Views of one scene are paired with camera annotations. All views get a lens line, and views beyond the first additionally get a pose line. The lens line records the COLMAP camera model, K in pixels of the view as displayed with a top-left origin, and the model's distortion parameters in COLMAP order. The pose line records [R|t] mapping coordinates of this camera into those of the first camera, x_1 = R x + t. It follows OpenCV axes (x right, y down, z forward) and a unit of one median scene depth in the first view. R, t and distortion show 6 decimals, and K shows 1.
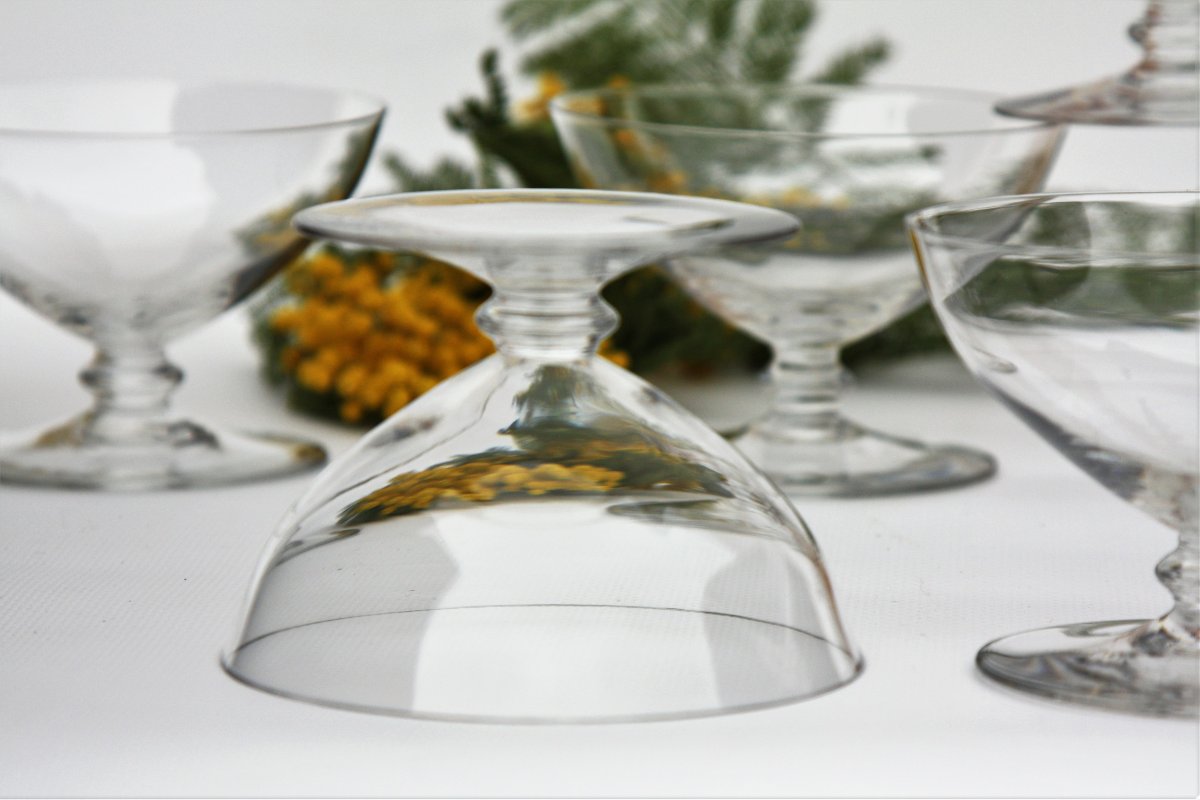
lens RADIAL K [[5843.1, 0, 600.0], [0, 5843.1, 400.0], [0, 0, 1]] dist [1.088687, -6.959270]
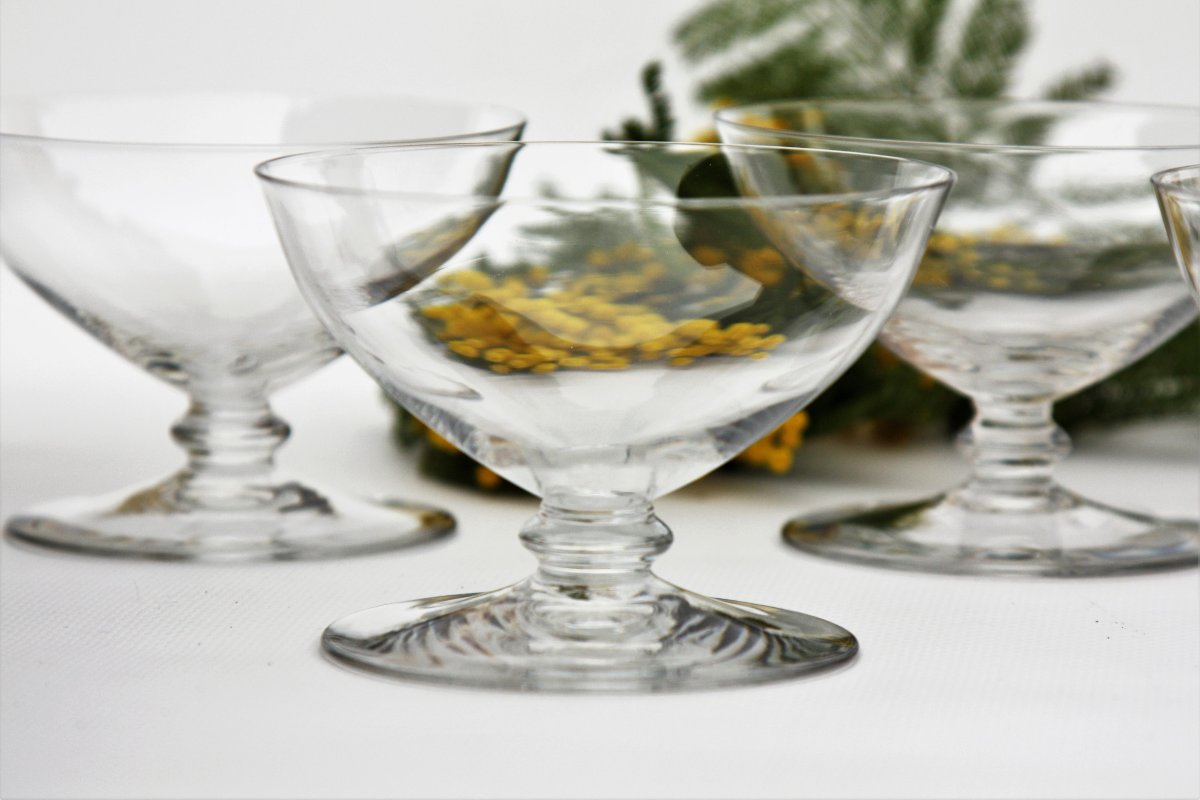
lens RADIAL K [[5843.1, 0, 600.0], [0, 5843.1, 400.0], [0, 0, 1]] dist [1.088687, -6.959270]
pose [[0.999270, 0.005007, -0.037881, 0.007323], [-0.005660, 0.999837, -0.017150, 0.005865], [0.037789, 0.017352, 0.999135, 0.136630]]
